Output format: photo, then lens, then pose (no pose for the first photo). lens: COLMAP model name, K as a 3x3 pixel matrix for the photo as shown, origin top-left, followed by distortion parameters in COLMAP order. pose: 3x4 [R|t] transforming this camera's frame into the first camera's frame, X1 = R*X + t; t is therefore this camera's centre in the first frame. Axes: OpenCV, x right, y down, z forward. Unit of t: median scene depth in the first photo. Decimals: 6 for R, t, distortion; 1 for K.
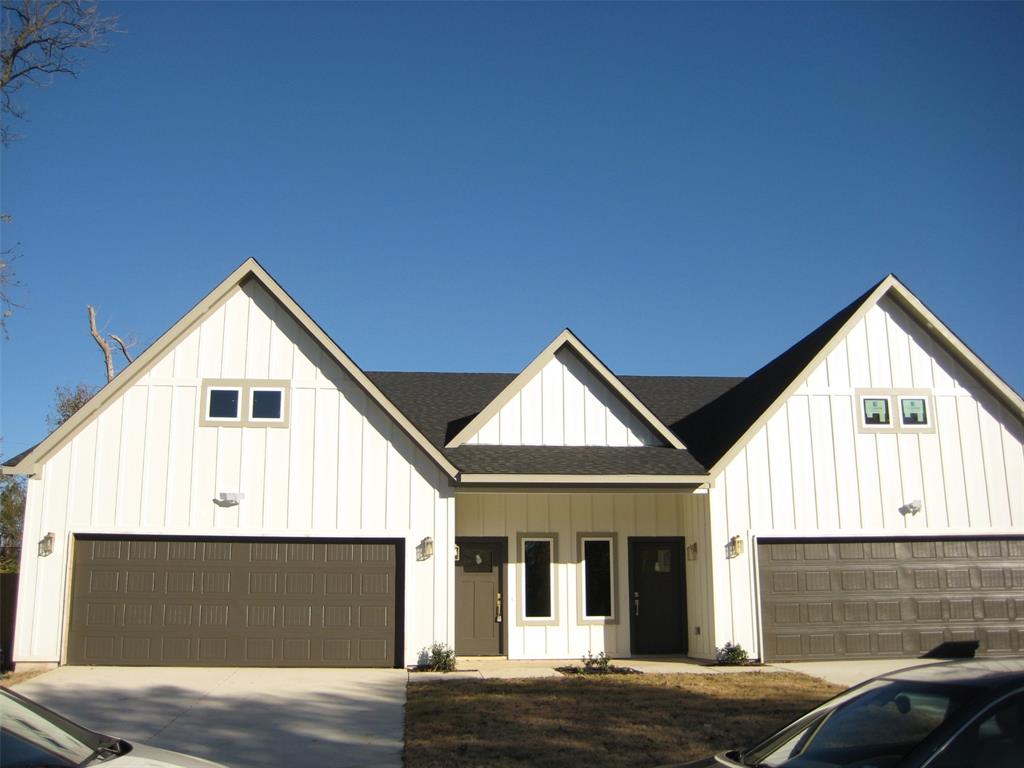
lens RADIAL K [[1060.4, 0, 488.7], [0, 1060.4, 379.9], [0, 0, 1]] dist [-0.156322, 0.190556]
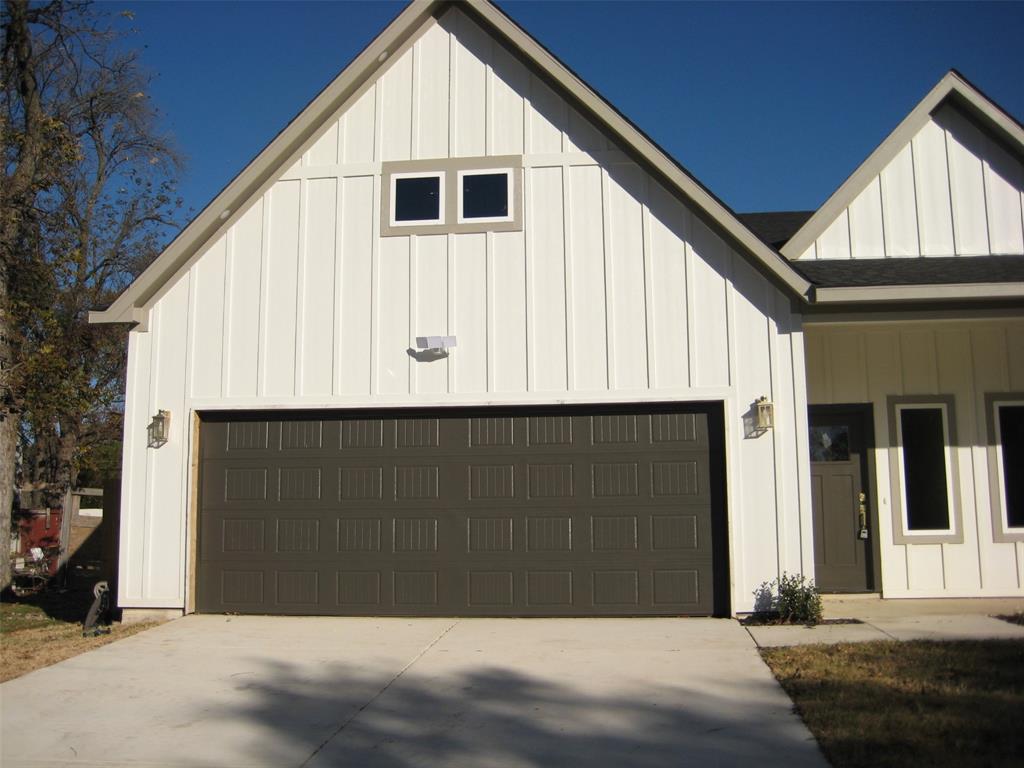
lens RADIAL K [[1060.4, 0, 488.7], [0, 1060.4, 379.9], [0, 0, 1]] dist [-0.156322, 0.190556]
pose [[0.977987, -0.034252, -0.205836, -0.085092], [0.049110, 0.996509, 0.067515, 0.090219], [0.202805, -0.076138, 0.976255, 0.387721]]
